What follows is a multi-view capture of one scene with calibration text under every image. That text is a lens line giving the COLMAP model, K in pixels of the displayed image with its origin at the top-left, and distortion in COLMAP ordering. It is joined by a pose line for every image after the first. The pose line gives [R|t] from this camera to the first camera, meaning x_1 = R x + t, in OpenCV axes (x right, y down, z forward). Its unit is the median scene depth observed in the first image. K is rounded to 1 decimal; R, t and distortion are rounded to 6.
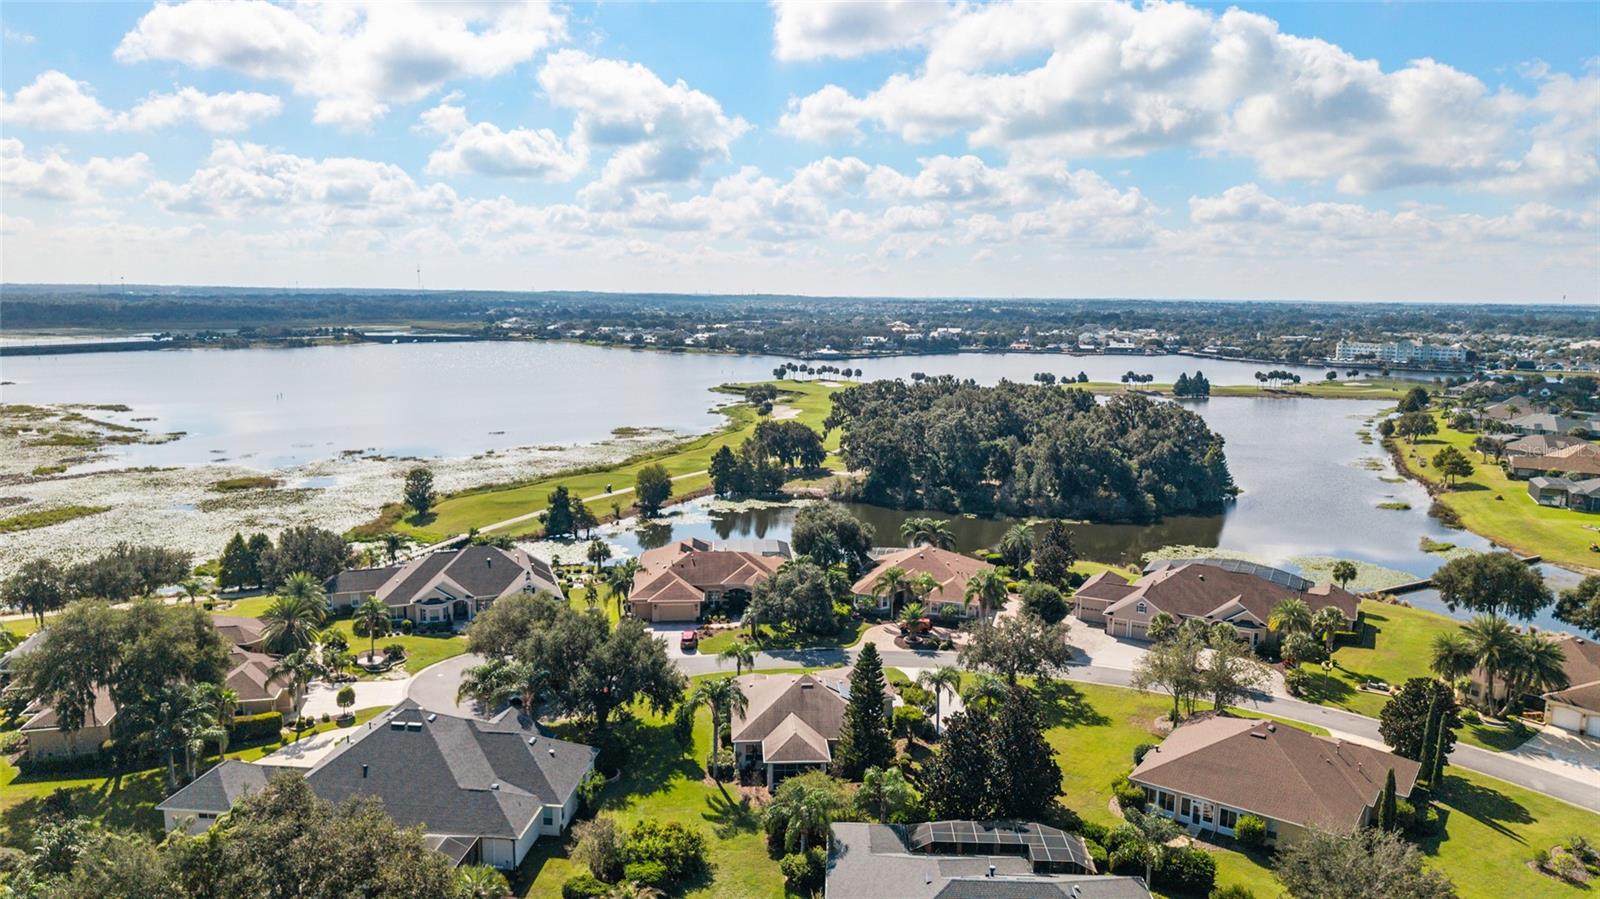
lens RADIAL K [[1112.5, 0, 800.0], [0, 1112.5, 449.5], [0, 0, 1]] dist [0.036381, -0.002243]
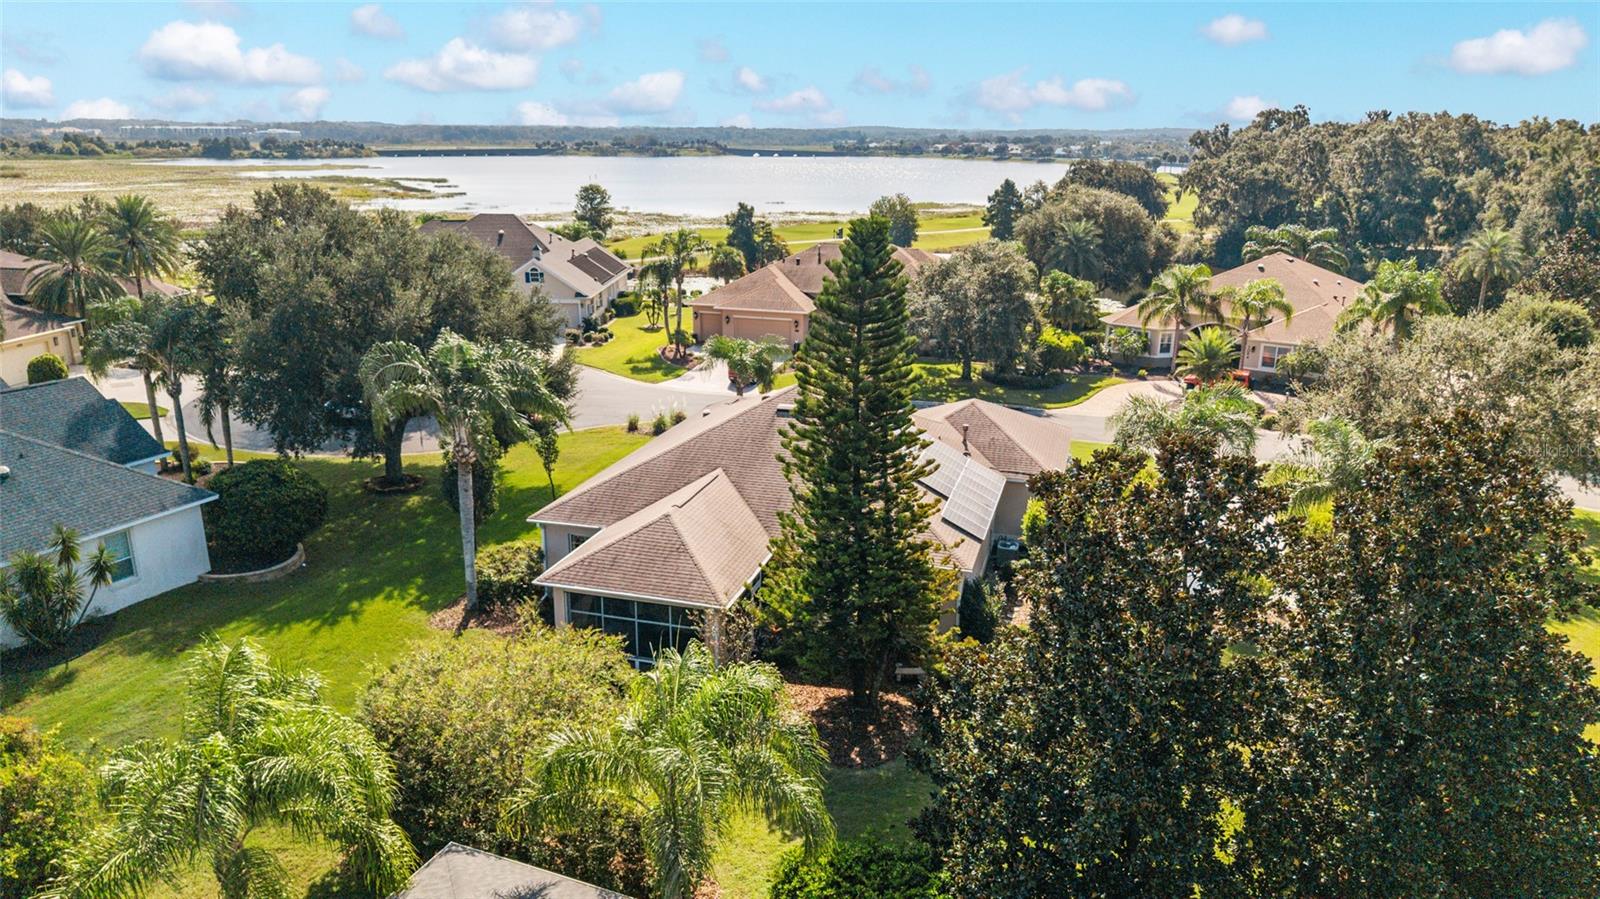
lens RADIAL K [[1067.9, 0, 821.1], [0, 1067.9, 510.7], [0, 0, 1]] dist [0.022093, -0.032989]
pose [[0.940250, 0.111232, -0.321804, 0.058862], [-0.053390, 0.981607, 0.183297, 0.081691], [0.336274, -0.155164, 0.928894, 0.305253]]
